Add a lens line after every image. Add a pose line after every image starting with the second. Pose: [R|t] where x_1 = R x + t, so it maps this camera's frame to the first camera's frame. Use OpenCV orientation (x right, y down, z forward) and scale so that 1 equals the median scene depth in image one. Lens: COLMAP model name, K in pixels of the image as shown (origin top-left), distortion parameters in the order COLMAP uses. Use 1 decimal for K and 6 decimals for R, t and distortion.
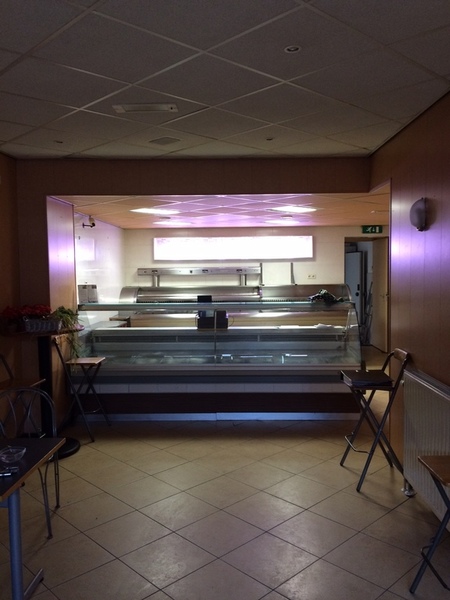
lens RADIAL K [[515.0, 0, 225.0], [0, 515.0, 300.0], [0, 0, 1]] dist [0.000654, -0.000195]
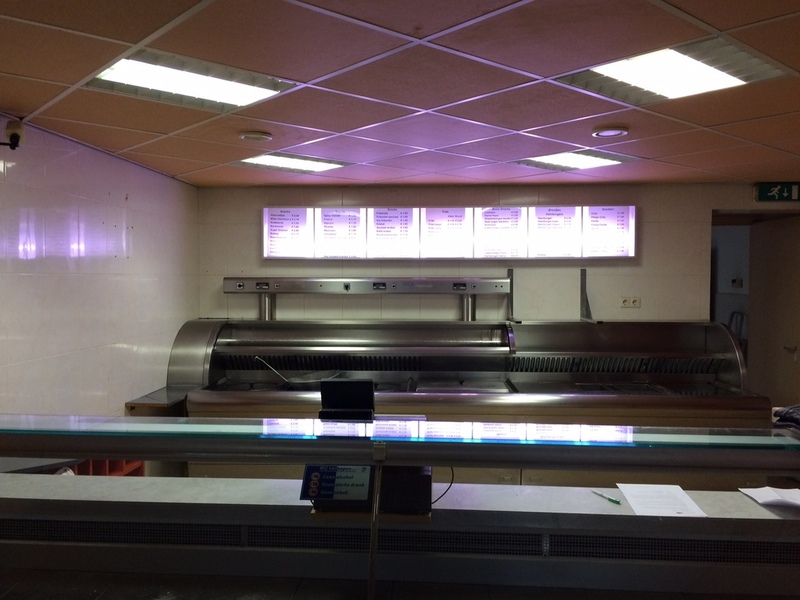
lens RADIAL K [[686.7, 0, 400.0], [0, 686.7, 300.0], [0, 0, 1]] dist [0.000654, -0.000195]
pose [[0.999179, 0.015574, -0.037394, -0.000051], [-0.016829, 0.999297, -0.033506, -0.025474], [0.036846, 0.034107, 0.998739, 0.428655]]
